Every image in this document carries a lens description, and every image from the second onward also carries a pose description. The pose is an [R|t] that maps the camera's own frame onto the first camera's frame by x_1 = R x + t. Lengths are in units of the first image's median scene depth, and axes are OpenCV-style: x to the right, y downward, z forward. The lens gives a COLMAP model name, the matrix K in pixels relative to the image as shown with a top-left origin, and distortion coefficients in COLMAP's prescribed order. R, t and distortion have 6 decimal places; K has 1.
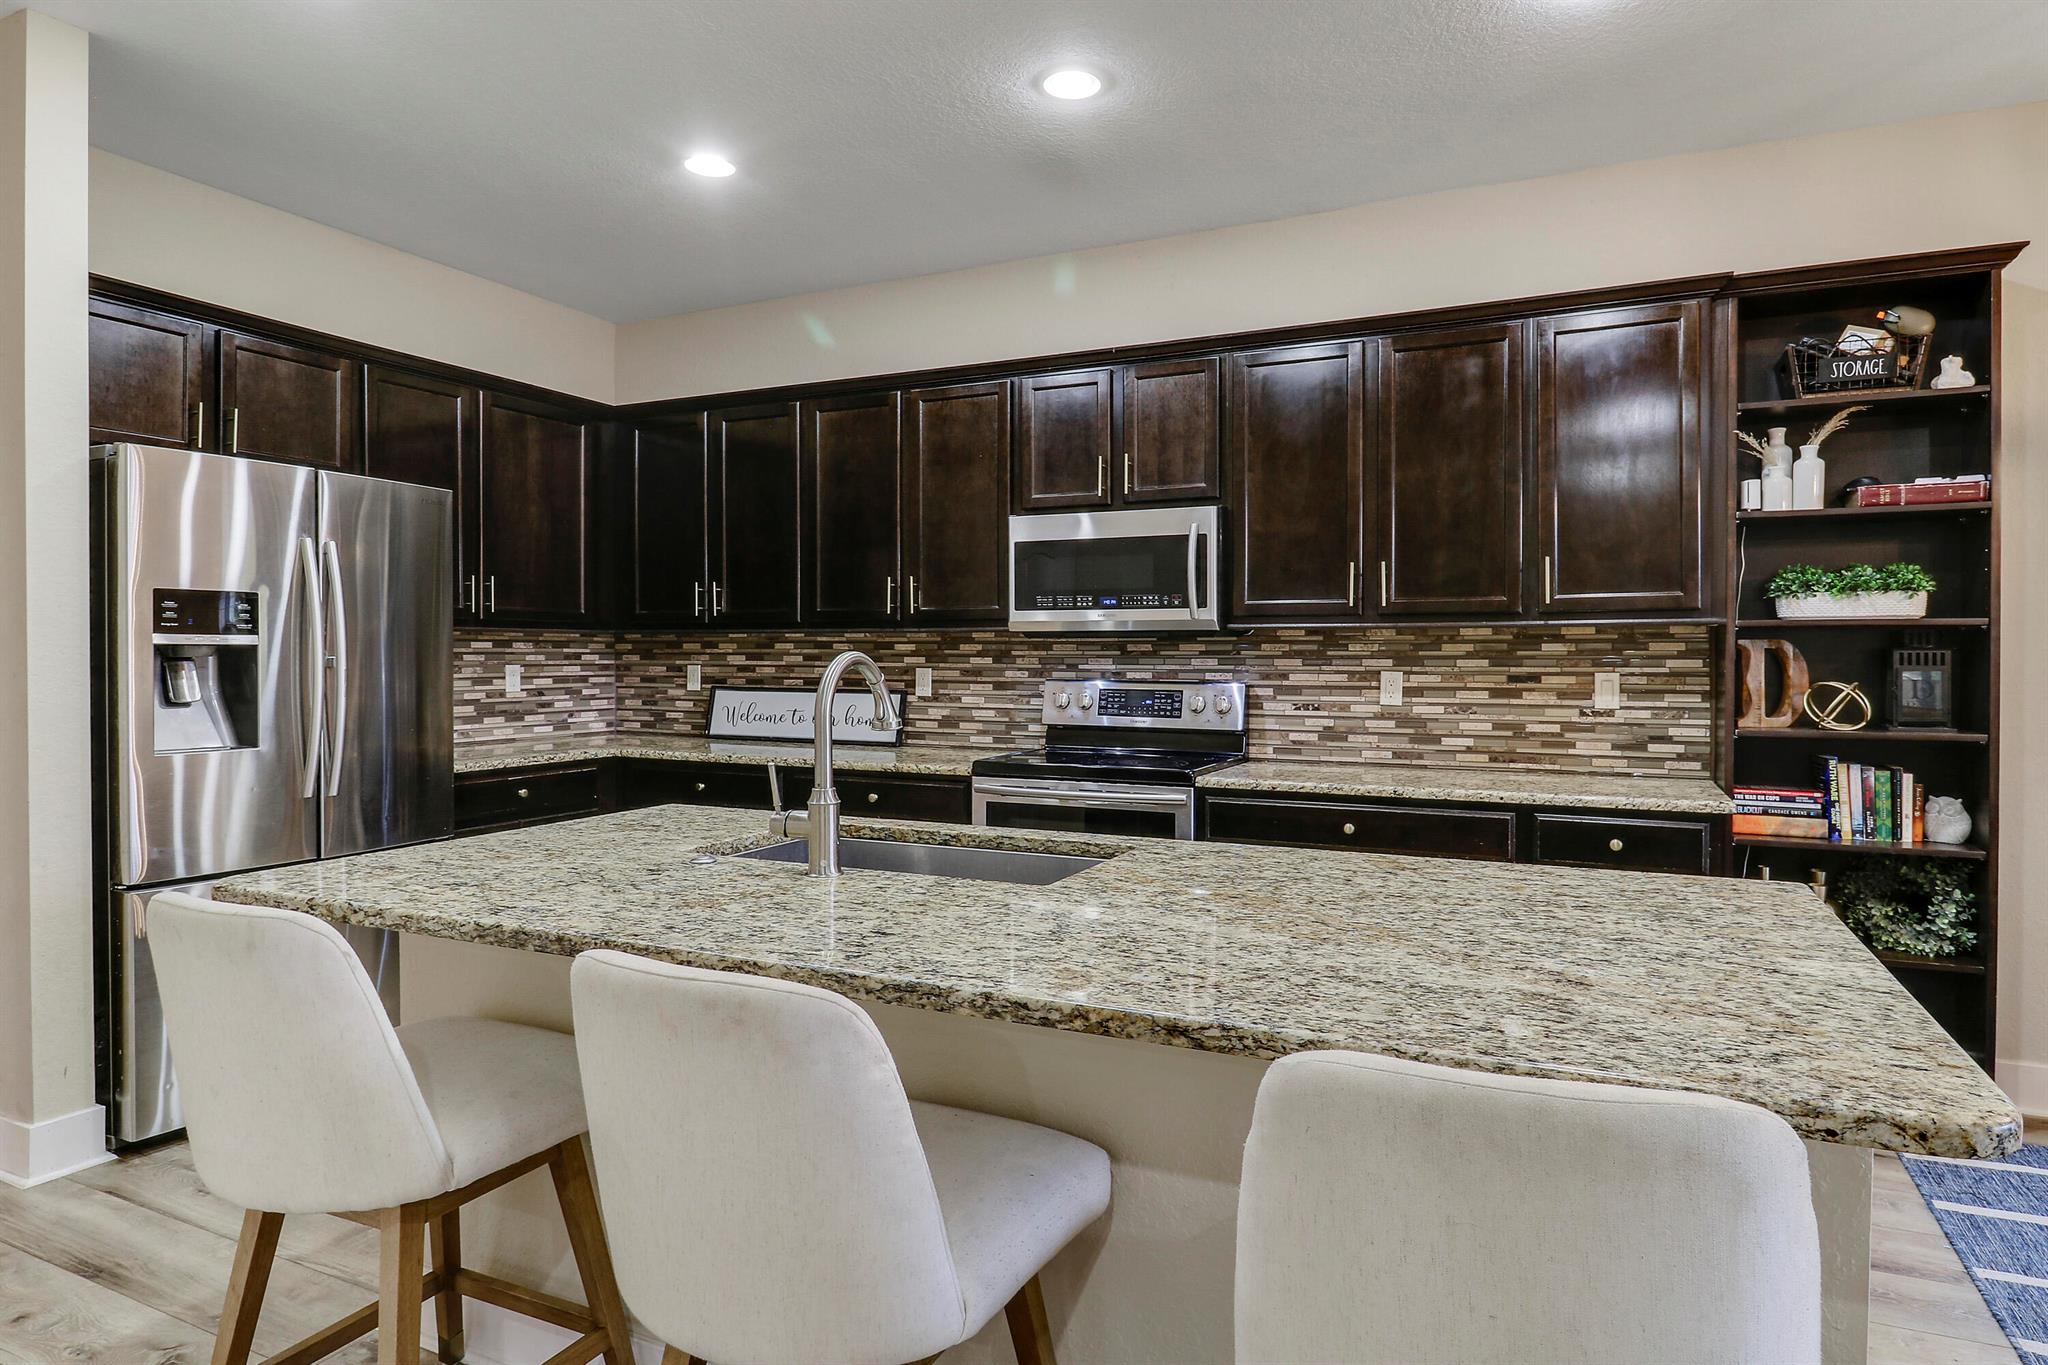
lens RADIAL K [[1156.9, 0, 1011.0], [0, 1156.9, 654.9], [0, 0, 1]] dist [0.004575, -0.009469]
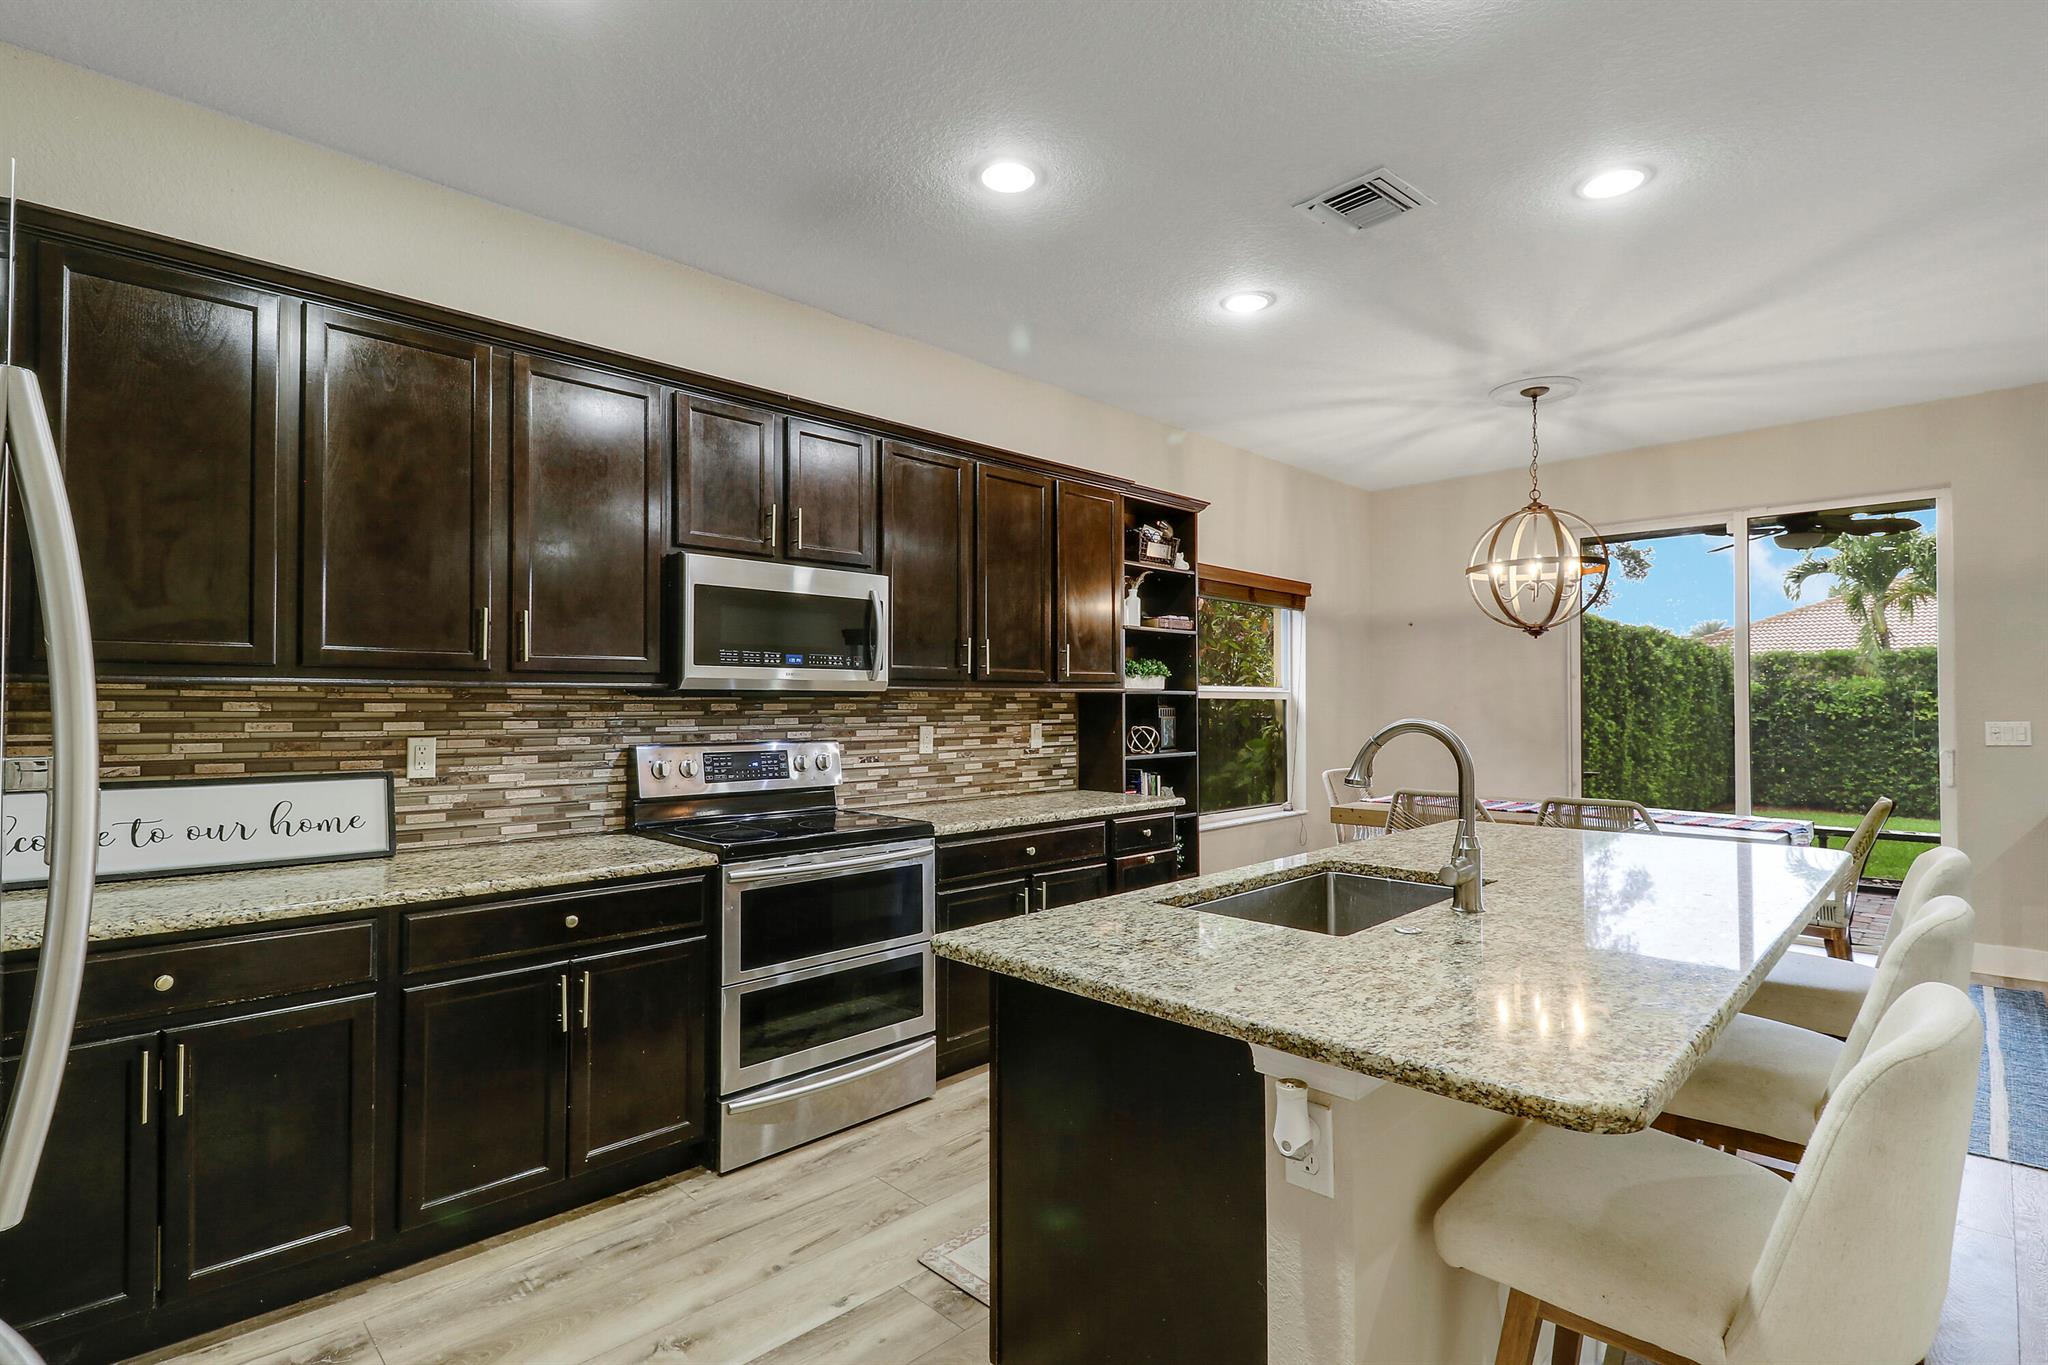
lens RADIAL K [[969.1, 0, 1038.5], [0, 969.1, 688.8], [0, 0, 1]] dist [-0.008788, -0.002904]
pose [[0.329411, 0.011952, 0.944111, -0.603023], [0.001892, 0.999910, -0.013318, -0.011452], [-0.944185, 0.006174, 0.329359, 0.551616]]
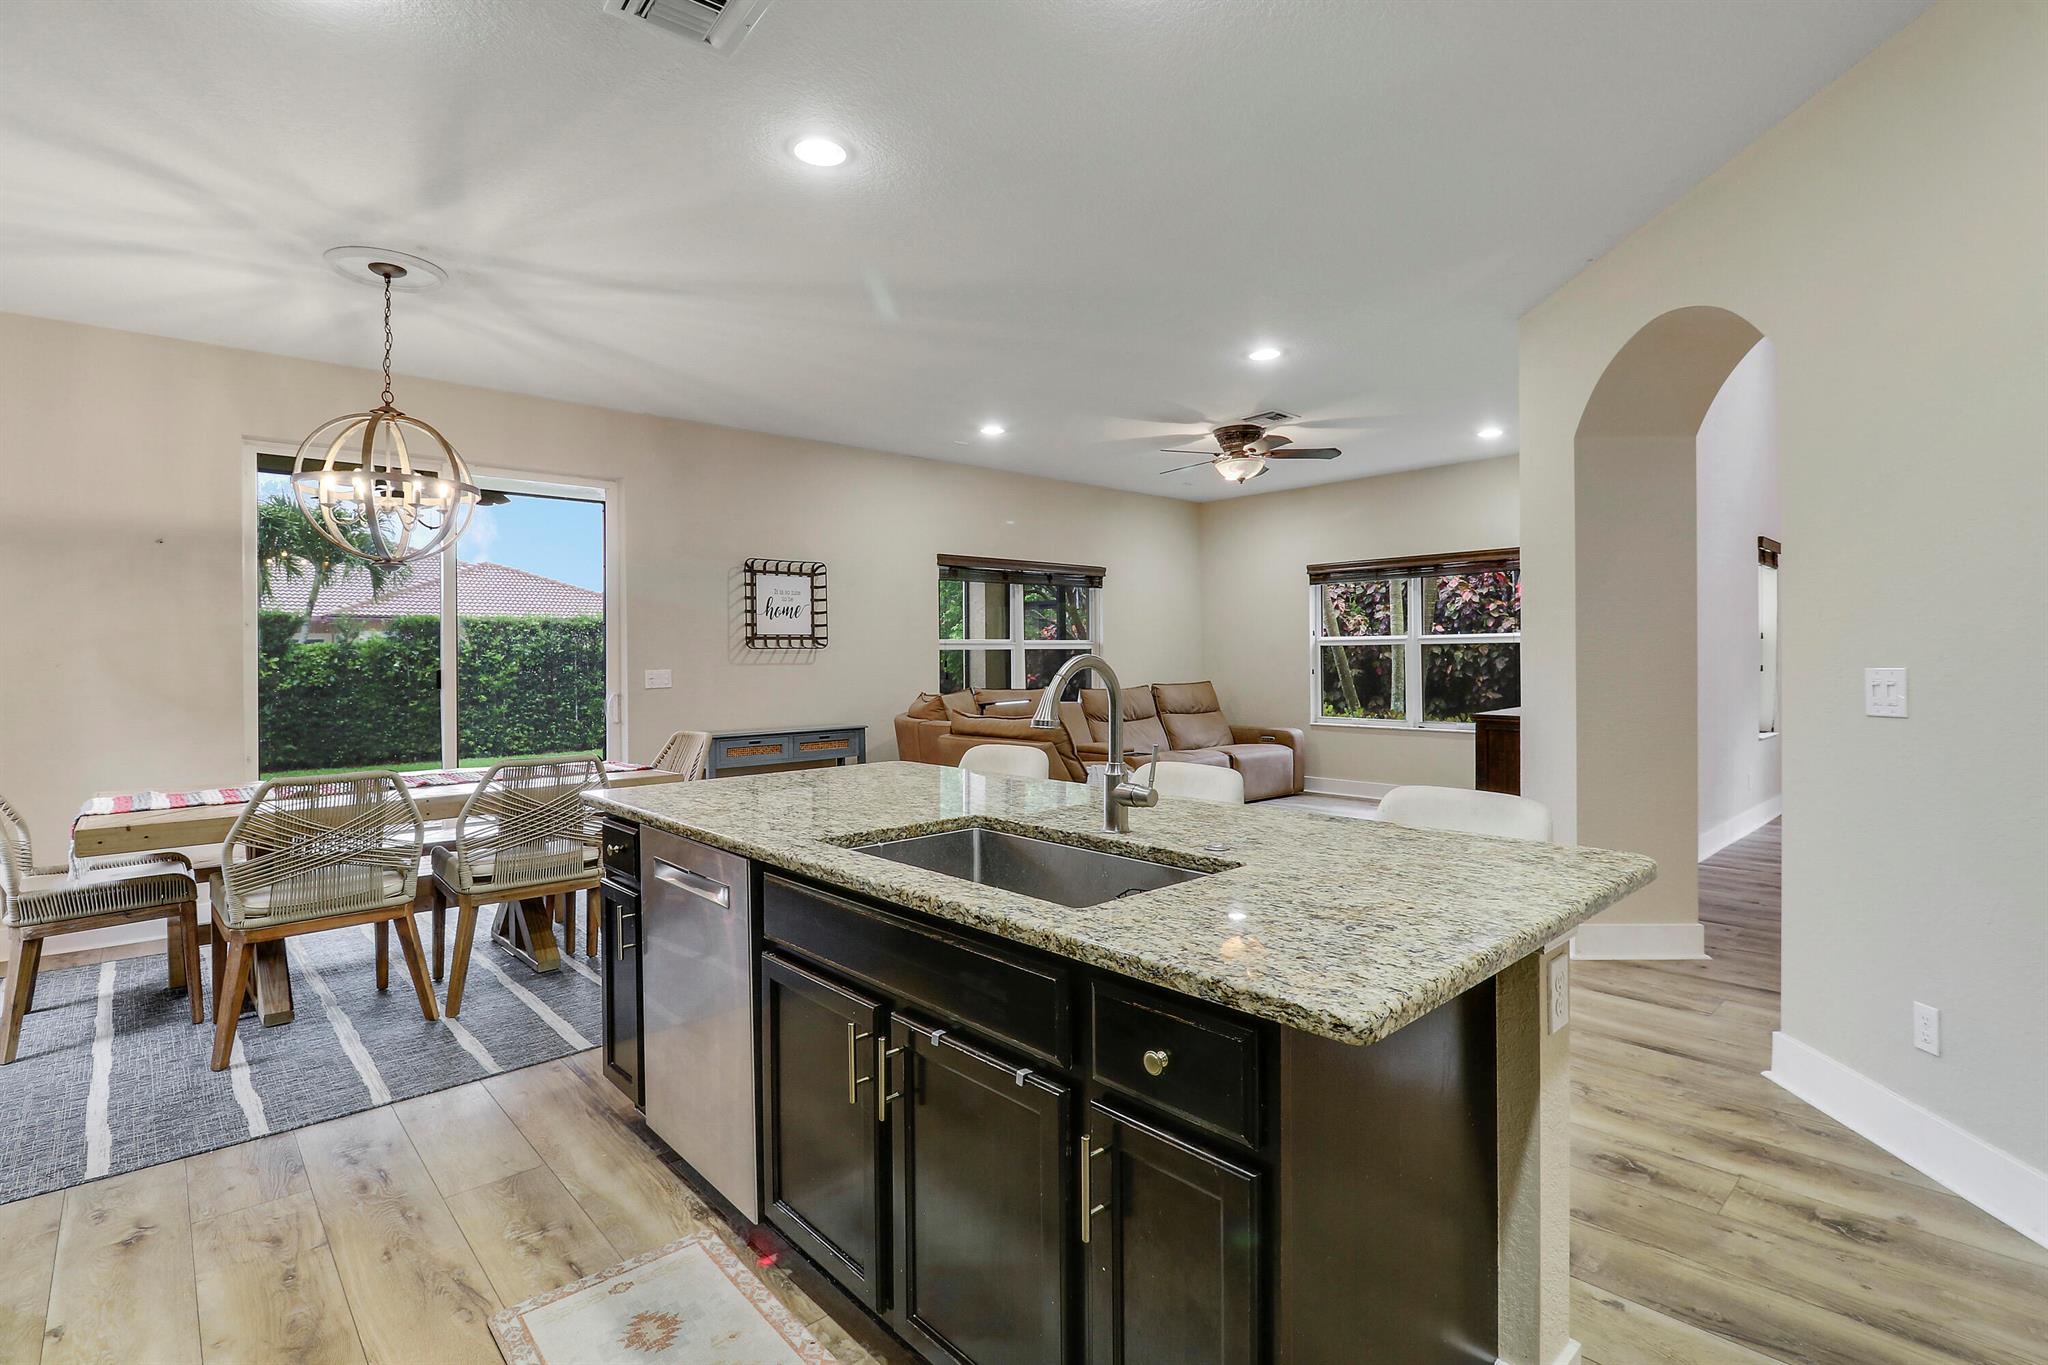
lens RADIAL K [[969.1, 0, 1022.8], [0, 969.1, 662.6], [0, 0, 1]] dist [-0.008788, -0.002904]
pose [[-0.926991, 0.004217, 0.375061, -0.231586], [0.007200, 0.999953, 0.006553, -0.002032], [-0.375015, 0.008775, -0.926977, 1.020675]]
